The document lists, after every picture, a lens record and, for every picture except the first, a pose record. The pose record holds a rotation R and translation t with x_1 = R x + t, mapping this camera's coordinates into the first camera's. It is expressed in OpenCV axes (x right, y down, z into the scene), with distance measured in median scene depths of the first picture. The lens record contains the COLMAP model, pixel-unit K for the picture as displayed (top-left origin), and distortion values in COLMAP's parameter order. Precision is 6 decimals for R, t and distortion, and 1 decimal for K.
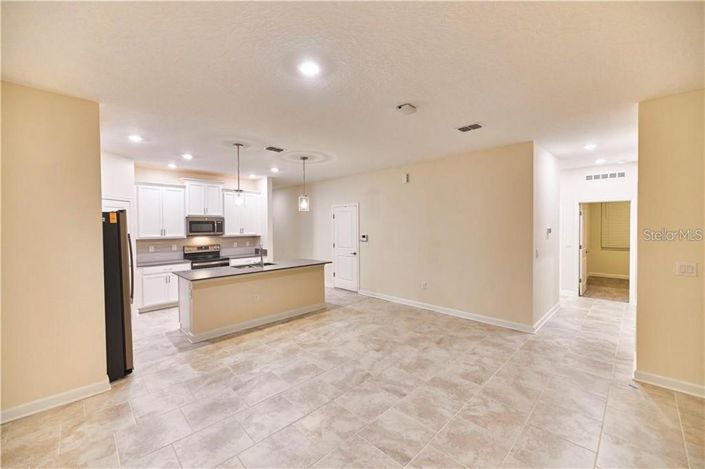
lens RADIAL K [[283.9, 0, 347.6], [0, 283.9, 232.1], [0, 0, 1]] dist [-0.027807, -0.000316]
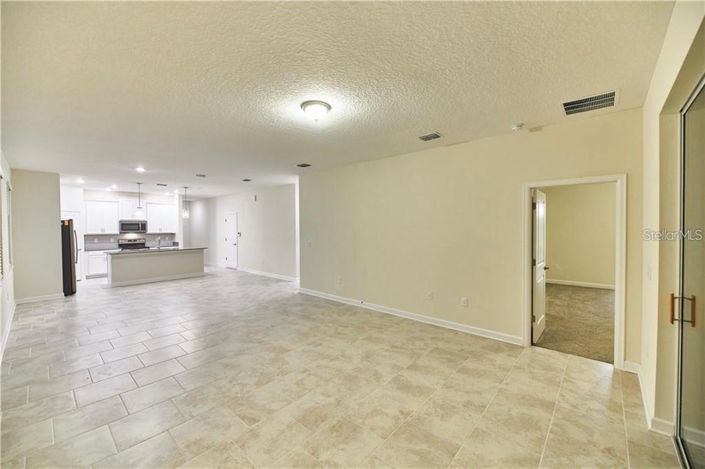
lens RADIAL K [[283.9, 0, 358.0], [0, 283.9, 235.3], [0, 0, 1]] dist [-0.027807, -0.000316]
pose [[0.996145, 0.000455, 0.087725, 0.625808], [-0.001130, 0.999970, 0.007640, 0.013896], [-0.087719, -0.007710, 0.996115, -0.678109]]
